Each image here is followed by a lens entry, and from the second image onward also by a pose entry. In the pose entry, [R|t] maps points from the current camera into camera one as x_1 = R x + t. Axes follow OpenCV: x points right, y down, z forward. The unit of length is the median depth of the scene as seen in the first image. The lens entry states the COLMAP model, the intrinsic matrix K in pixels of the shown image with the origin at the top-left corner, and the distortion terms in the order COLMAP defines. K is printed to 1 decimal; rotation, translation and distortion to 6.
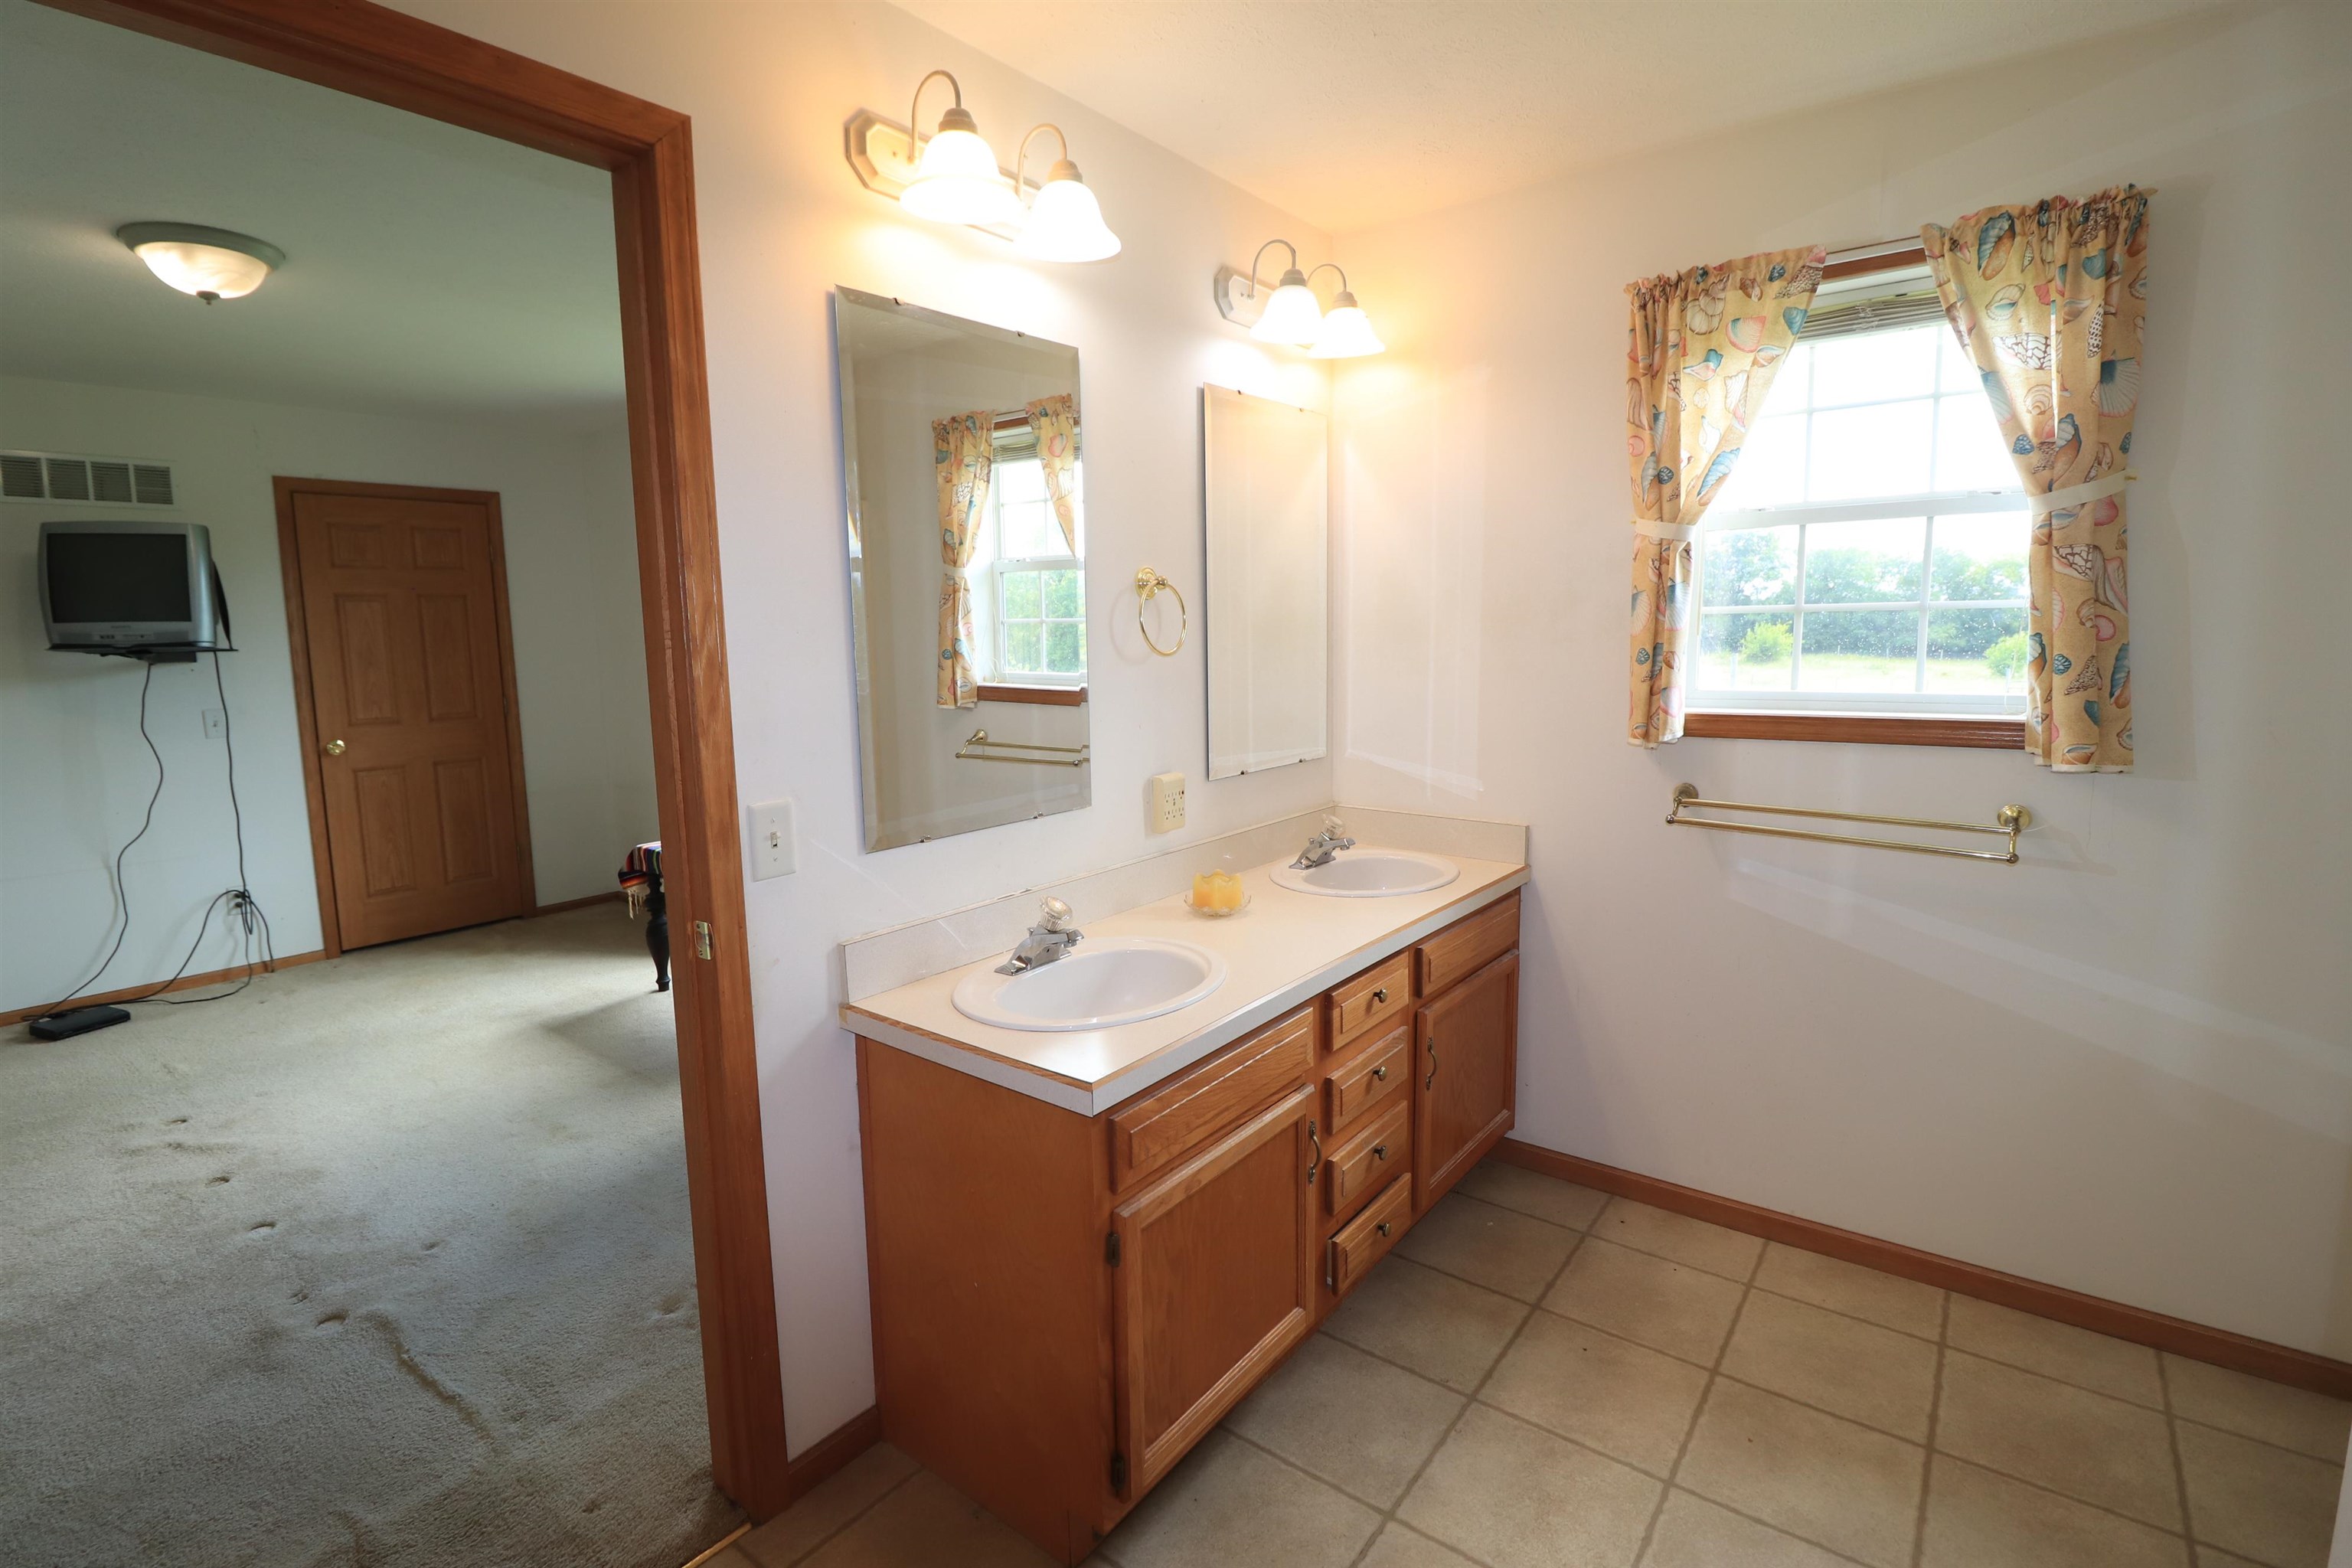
lens RADIAL K [[1087.7, 0, 1176.7], [0, 1087.7, 760.5], [0, 0, 1]] dist [0.001197, -0.015005]
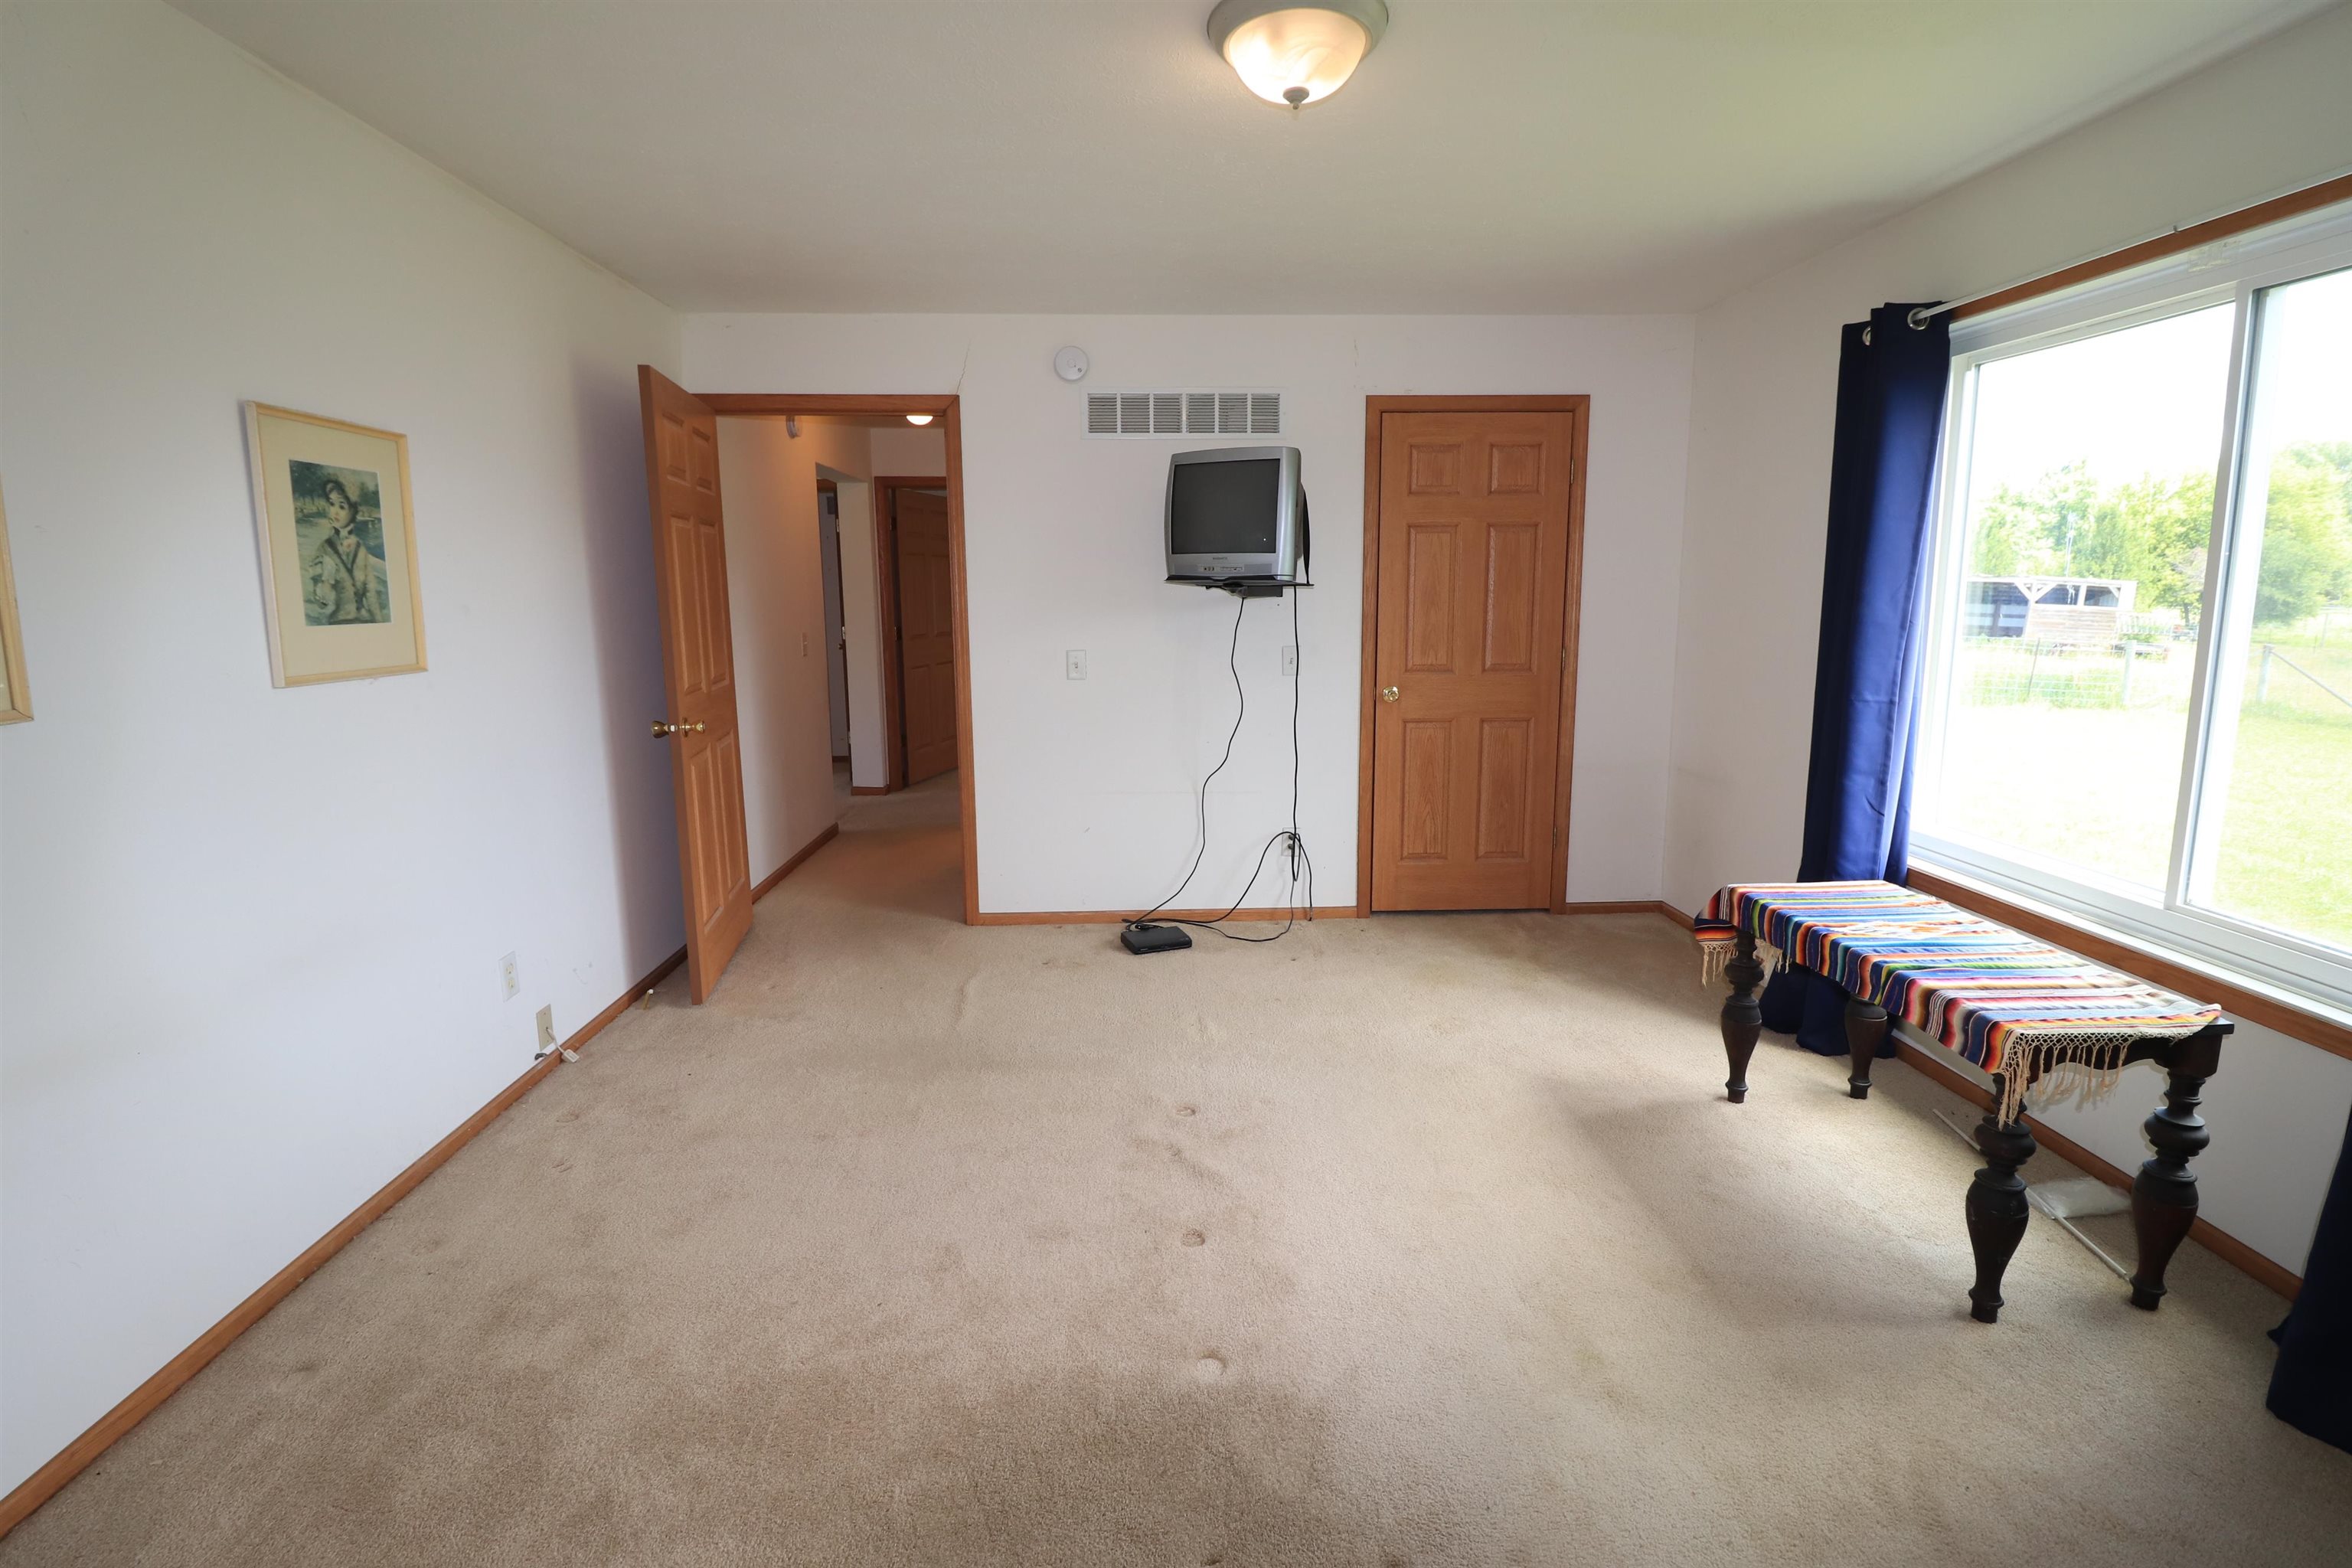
lens RADIAL K [[1087.7, 0, 1176.7], [0, 1087.7, 760.5], [0, 0, 1]] dist [0.001197, -0.015005]
pose [[0.644712, 0.132722, -0.752816, -0.220938], [-0.094449, 0.991097, 0.093845, -0.029352], [0.758569, 0.010600, 0.651507, 0.301973]]
